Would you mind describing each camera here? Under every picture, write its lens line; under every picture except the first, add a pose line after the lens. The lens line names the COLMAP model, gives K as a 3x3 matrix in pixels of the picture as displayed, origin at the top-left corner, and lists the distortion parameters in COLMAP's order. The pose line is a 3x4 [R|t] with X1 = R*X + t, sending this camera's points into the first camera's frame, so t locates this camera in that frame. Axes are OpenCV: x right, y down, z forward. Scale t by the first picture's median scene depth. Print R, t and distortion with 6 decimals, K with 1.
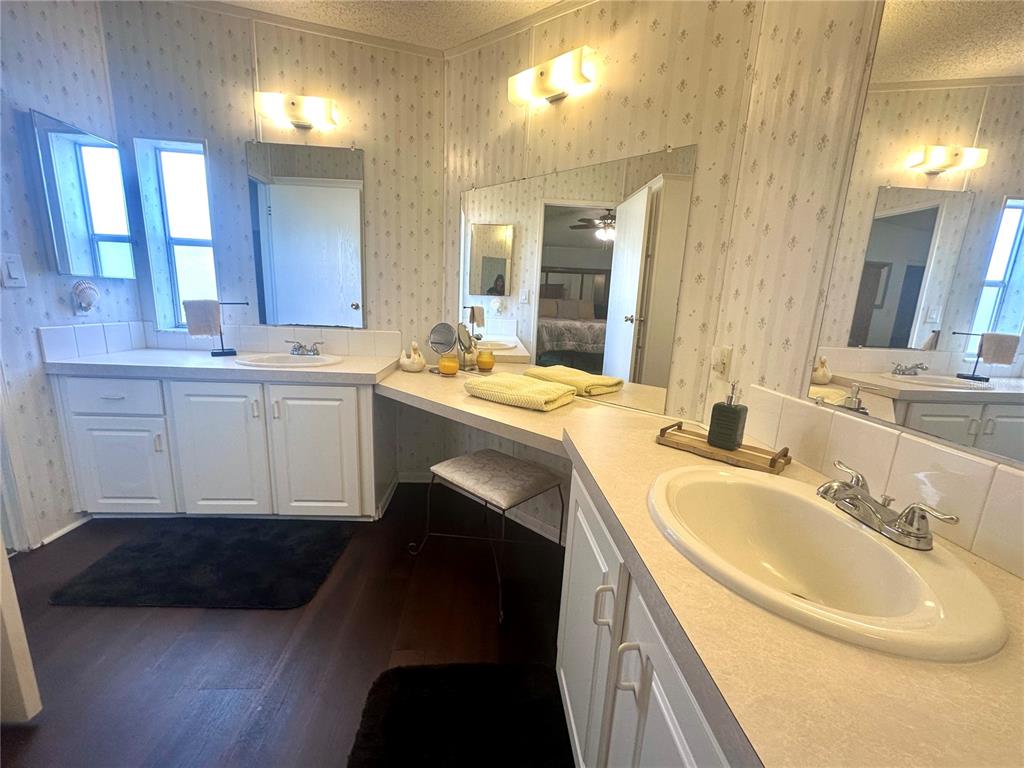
lens RADIAL K [[407.2, 0, 512.2], [0, 407.2, 384.1], [0, 0, 1]] dist [-0.000946, 0.000157]
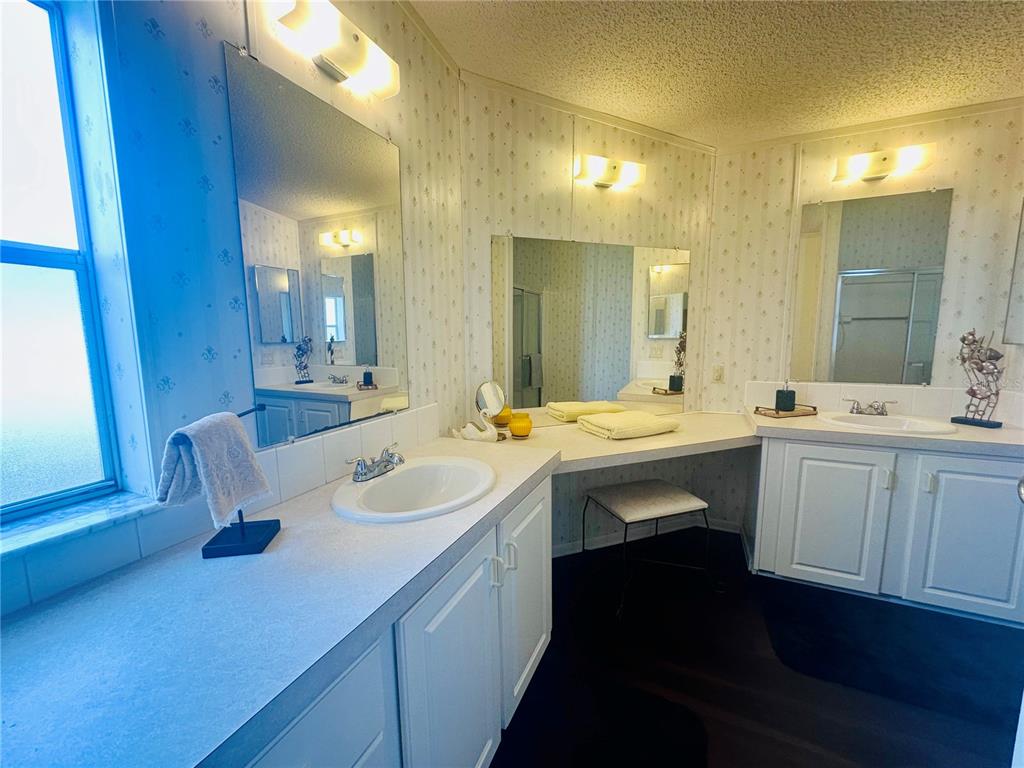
lens RADIAL K [[407.2, 0, 512.8], [0, 407.2, 382.1], [0, 0, 1]] dist [-0.000946, 0.000157]
pose [[0.463871, -0.157450, 0.871799, -1.144758], [0.209224, 0.975712, 0.064892, -0.249060], [-0.860842, 0.152300, 0.485547, 0.701048]]
